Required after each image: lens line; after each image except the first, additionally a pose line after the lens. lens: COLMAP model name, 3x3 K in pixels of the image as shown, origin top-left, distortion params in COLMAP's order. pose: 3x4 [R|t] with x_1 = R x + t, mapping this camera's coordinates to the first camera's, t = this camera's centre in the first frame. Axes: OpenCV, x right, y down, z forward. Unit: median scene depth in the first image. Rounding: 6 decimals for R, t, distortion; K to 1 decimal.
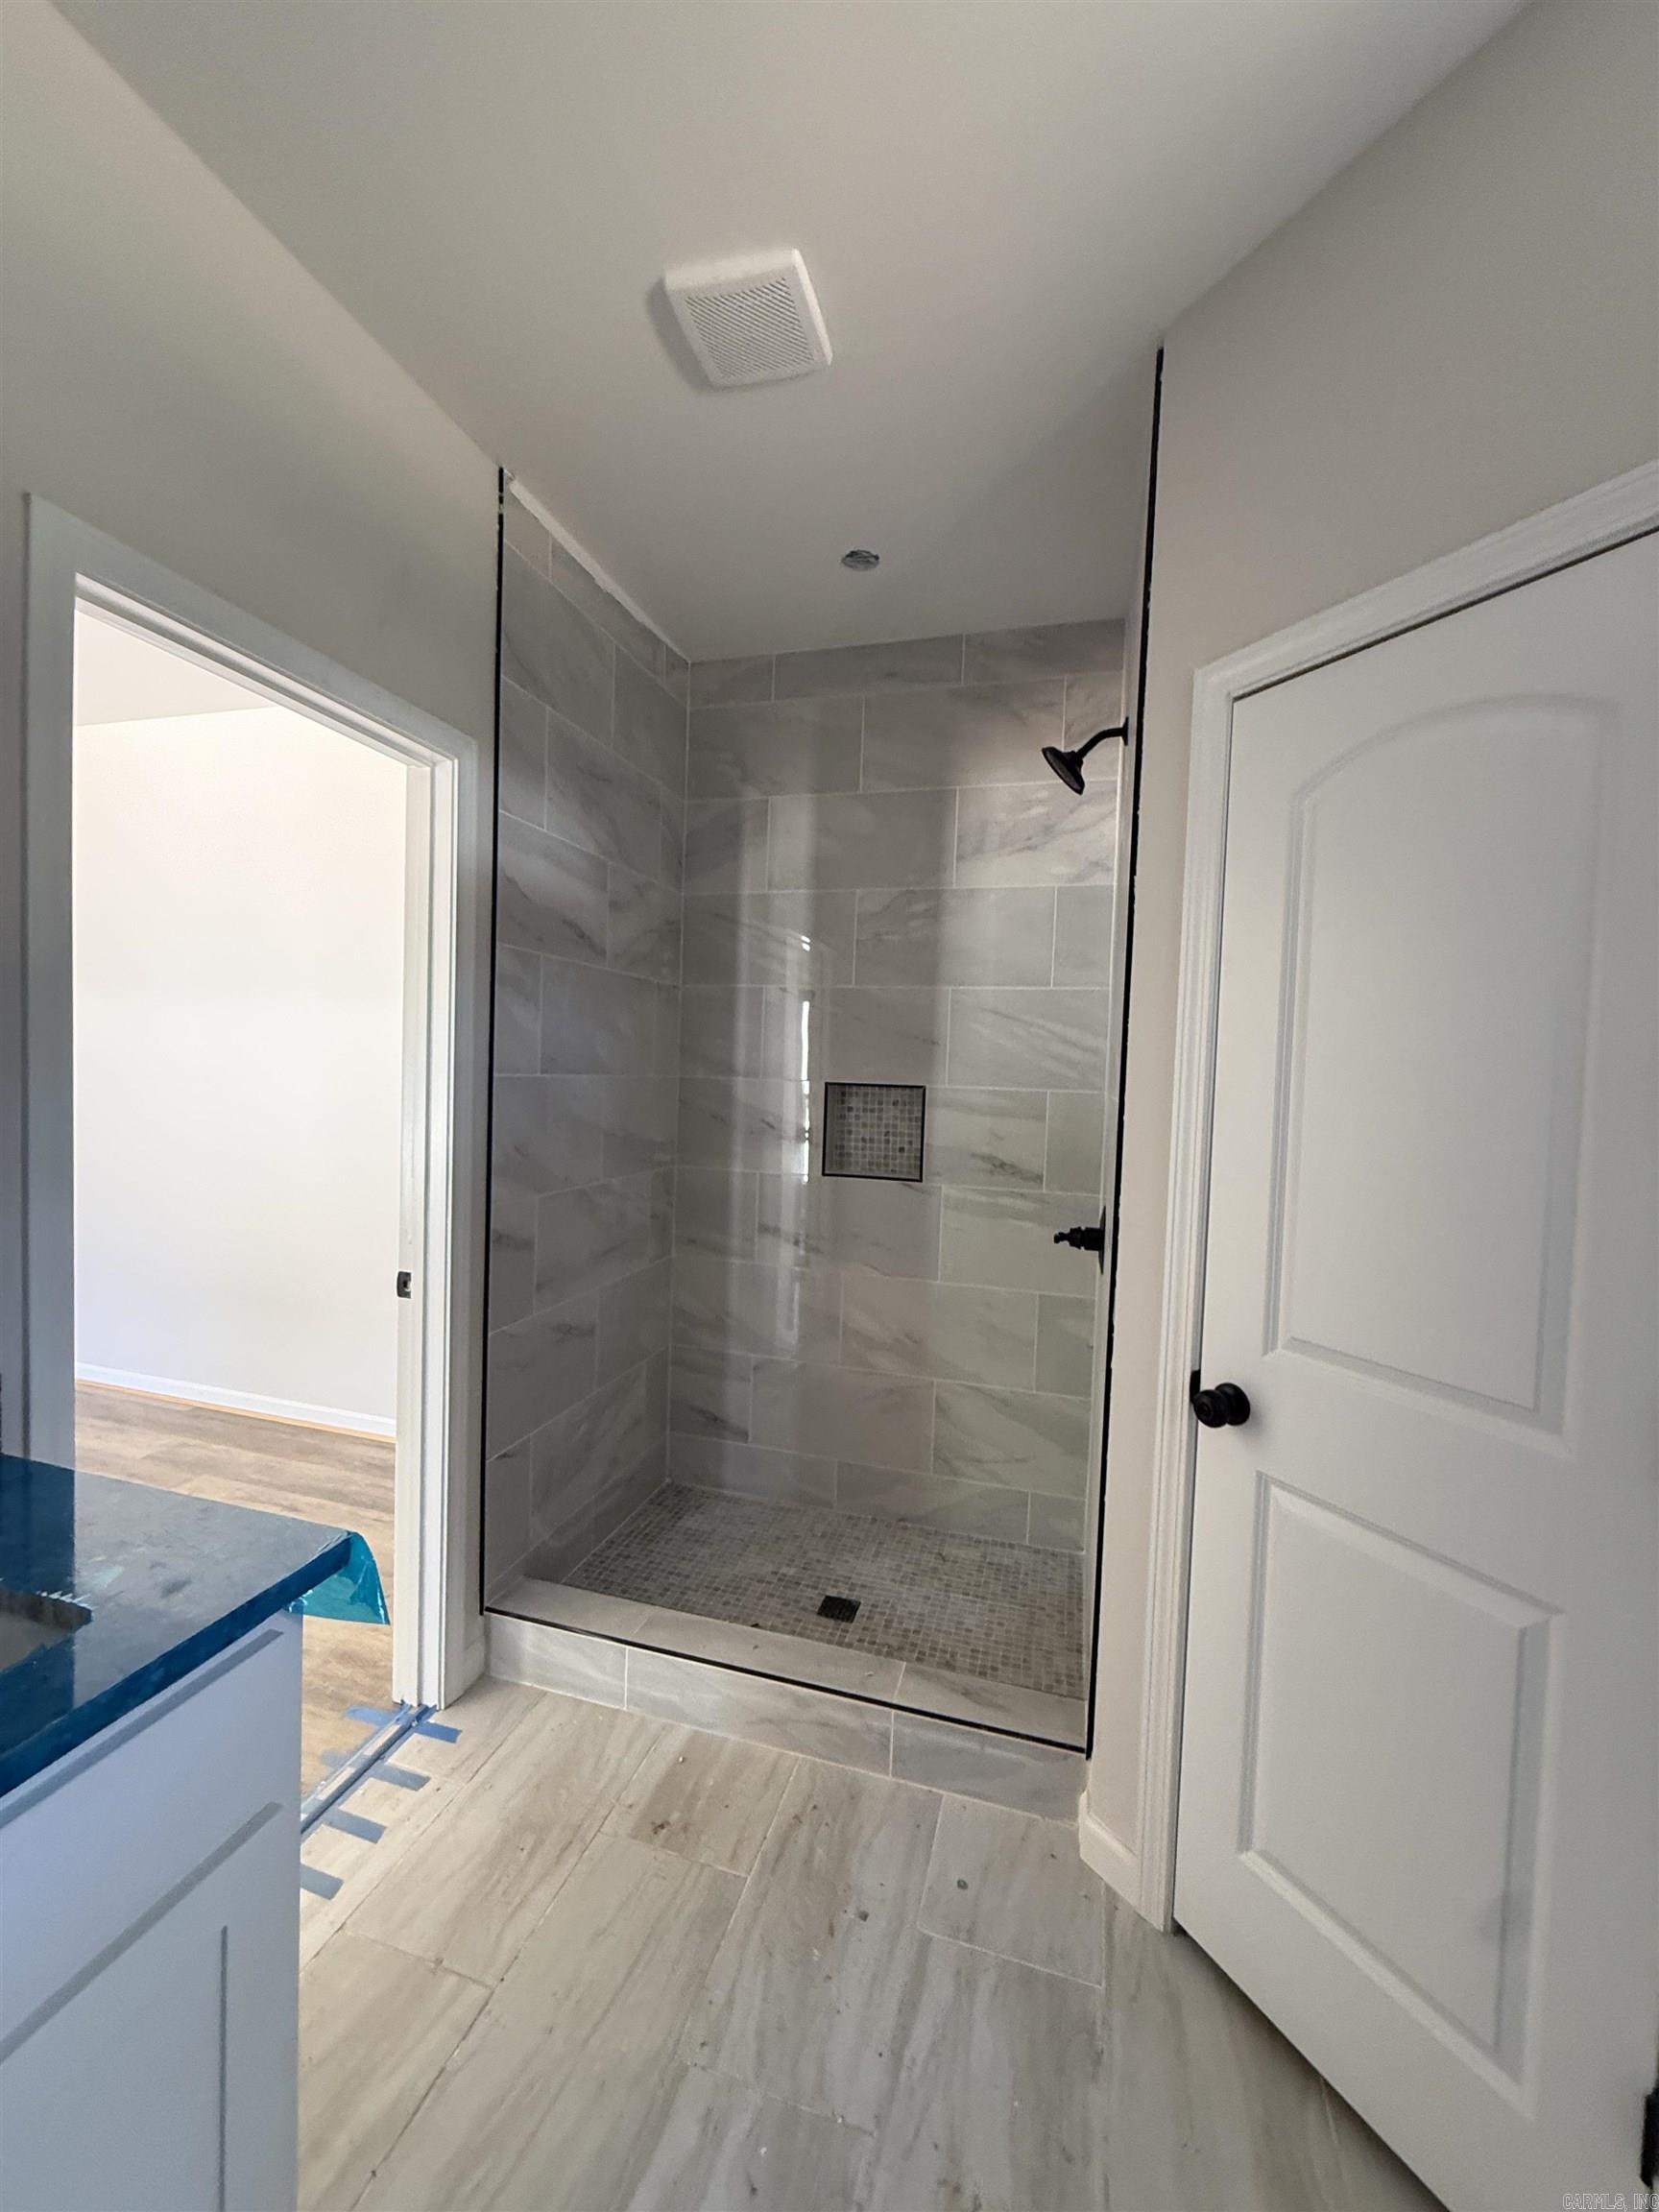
lens RADIAL K [[877.9, 0, 829.5], [0, 877.9, 1106.0], [0, 0, 1]] dist [-0.000191, 0.000121]
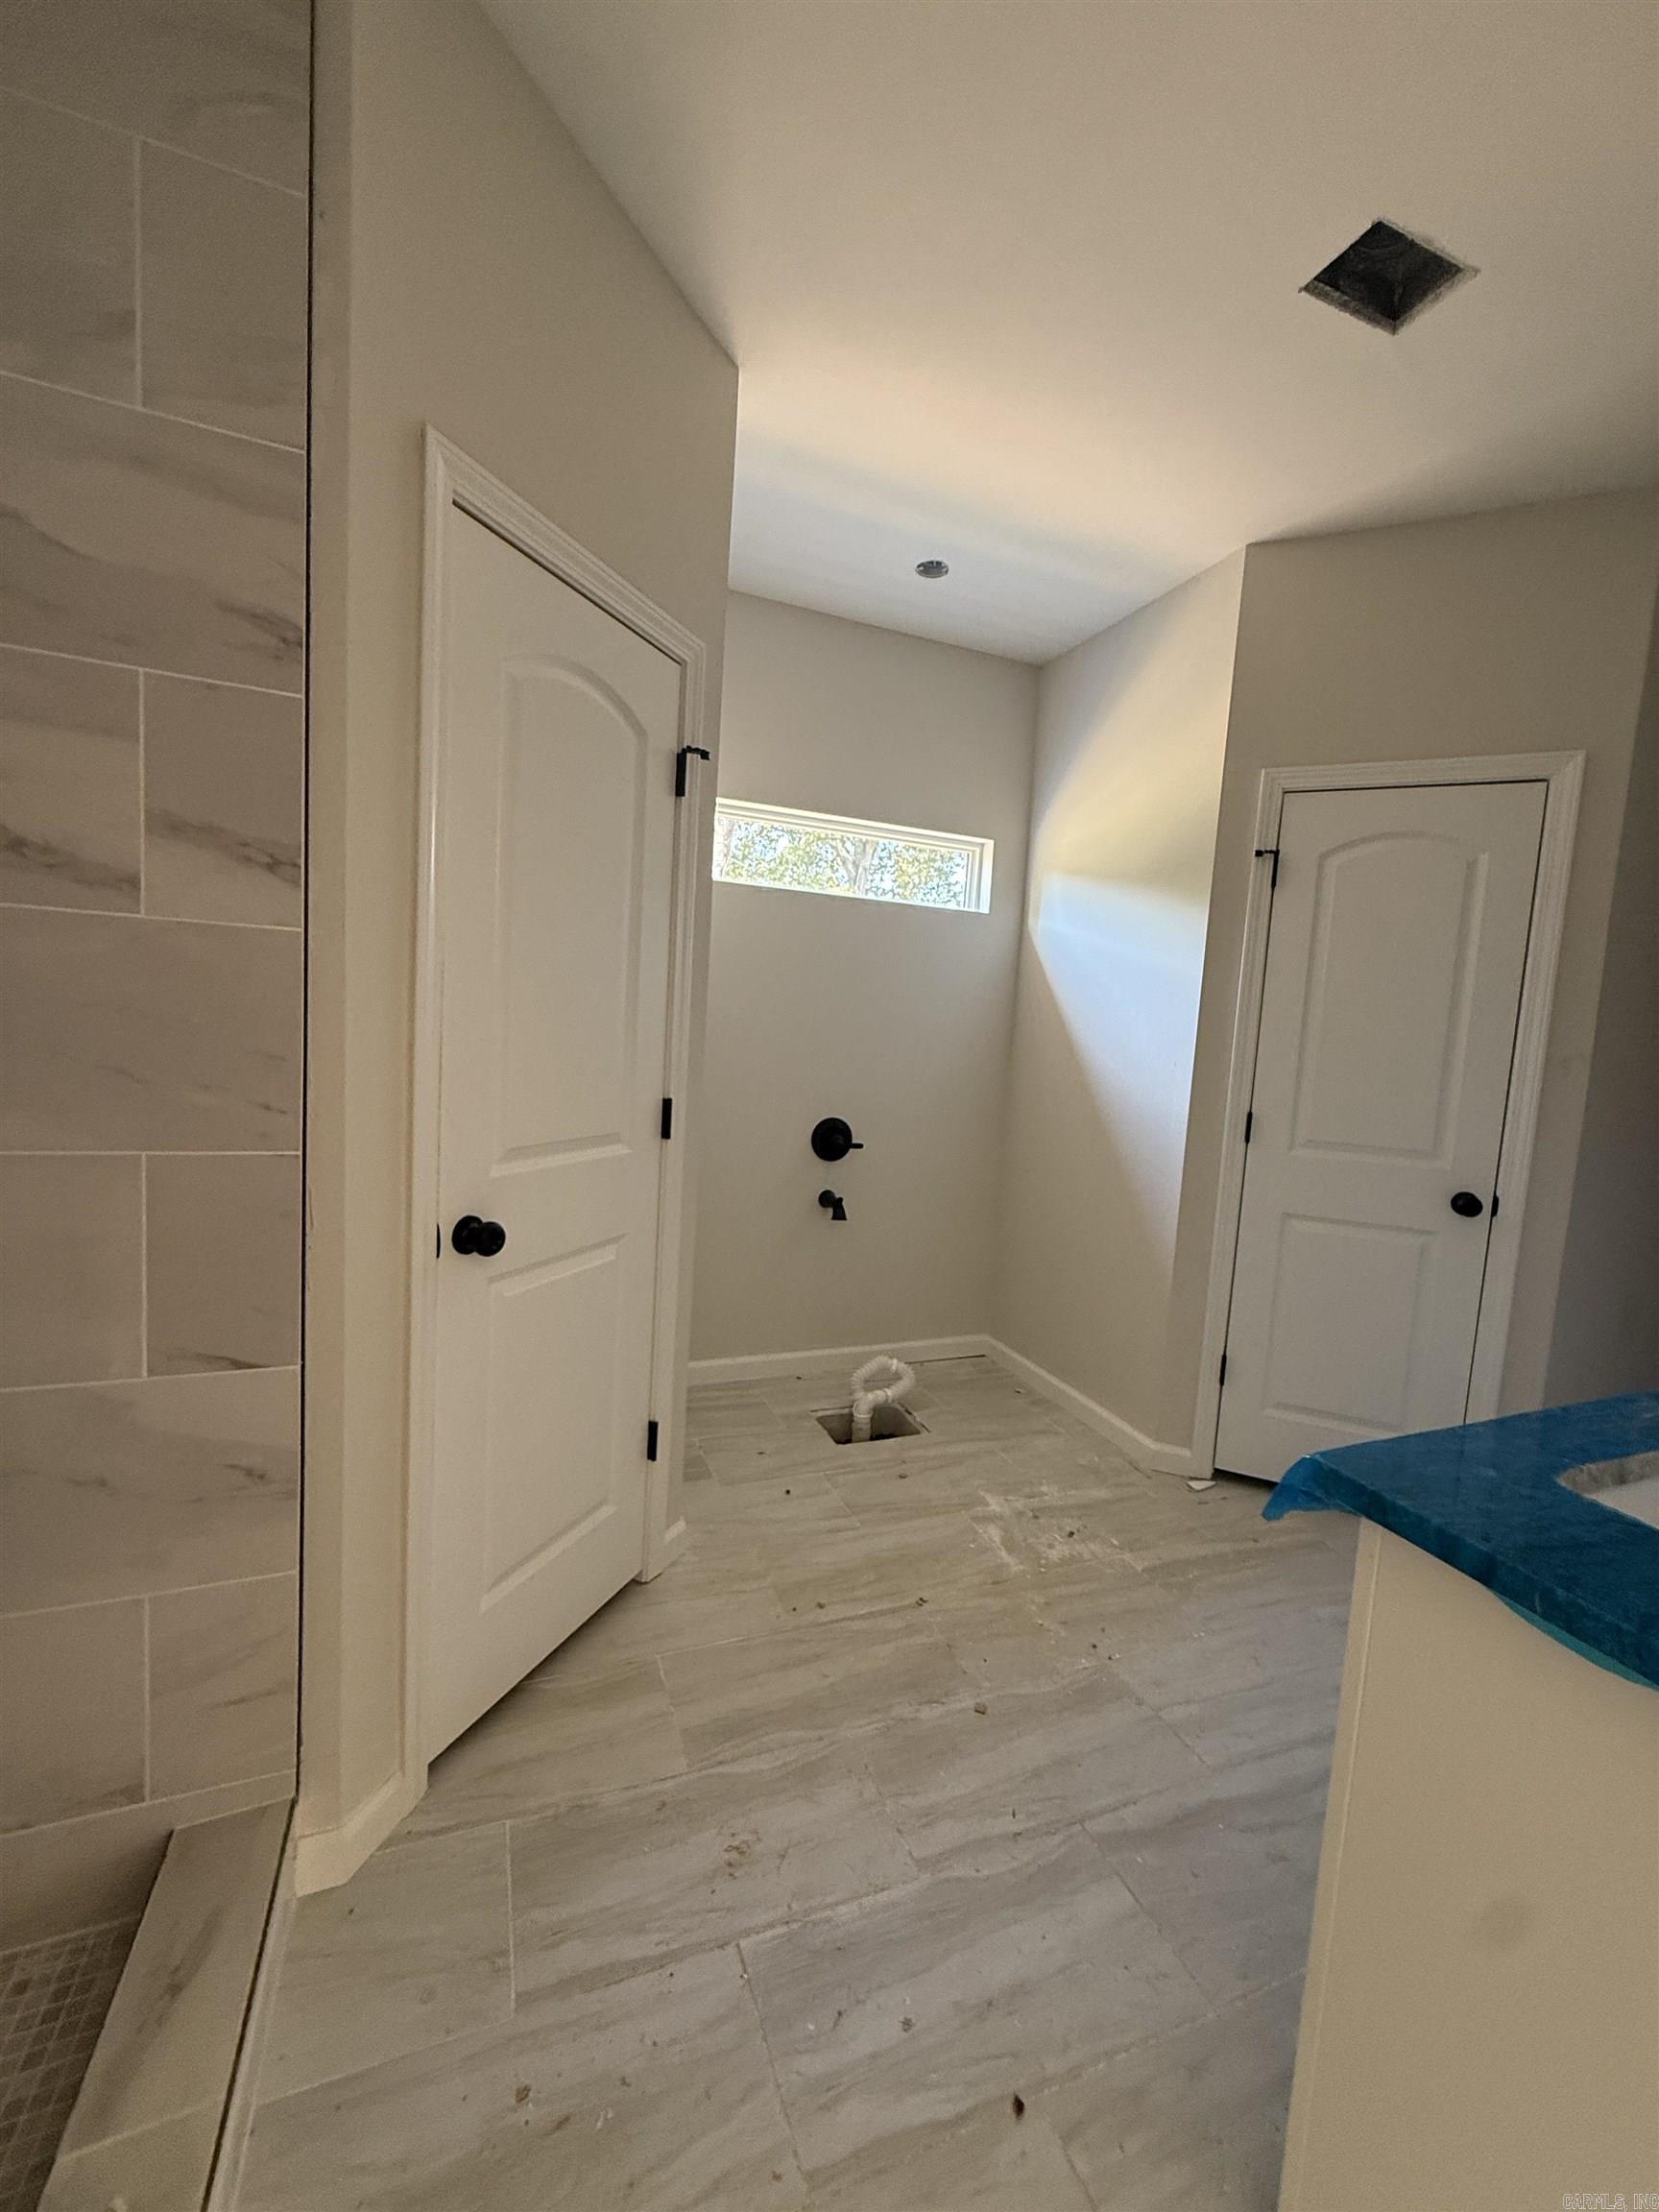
lens RADIAL K [[877.9, 0, 829.5], [0, 877.9, 1106.0], [0, 0, 1]] dist [-0.000191, 0.000121]
pose [[-0.616746, -0.139007, 0.774791, -0.601046], [-0.049204, 0.989167, 0.138301, 0.022299], [-0.785623, 0.047174, -0.616904, 1.307195]]
